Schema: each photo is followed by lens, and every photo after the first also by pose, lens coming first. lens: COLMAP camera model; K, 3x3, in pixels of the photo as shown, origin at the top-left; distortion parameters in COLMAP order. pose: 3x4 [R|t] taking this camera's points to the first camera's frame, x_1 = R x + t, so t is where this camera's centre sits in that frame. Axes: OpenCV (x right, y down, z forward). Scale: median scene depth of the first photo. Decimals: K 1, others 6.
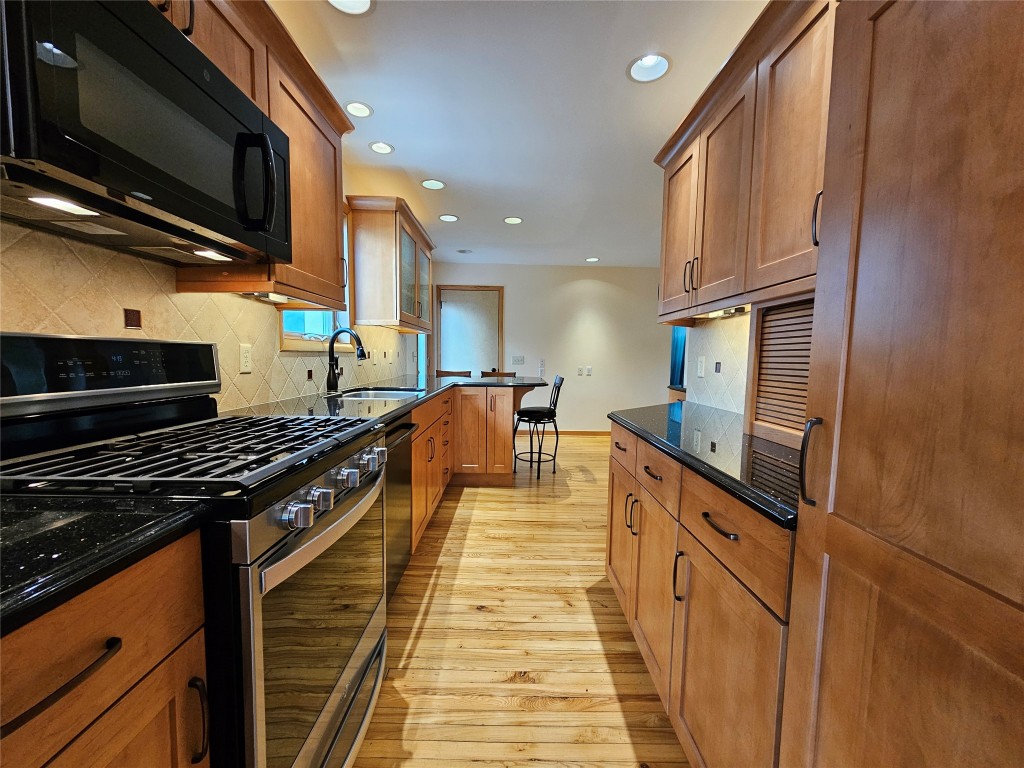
lens RADIAL K [[422.0, 0, 515.3], [0, 422.0, 390.5], [0, 0, 1]] dist [-0.001505, 0.000411]
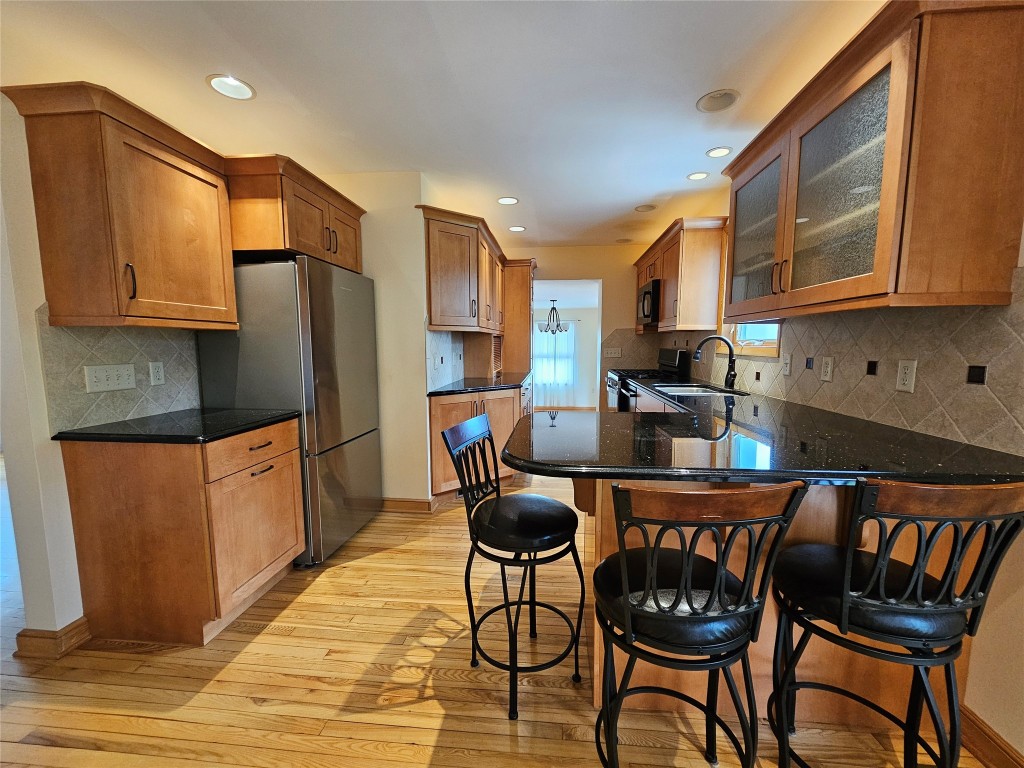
lens RADIAL K [[422.0, 0, 513.8], [0, 422.0, 390.3], [0, 0, 1]] dist [-0.001505, 0.000411]
pose [[-0.993422, -0.029626, 0.110609, 0.041337], [-0.007409, 0.980558, 0.196091, -0.215713], [-0.114267, 0.193981, -0.974328, 2.179269]]
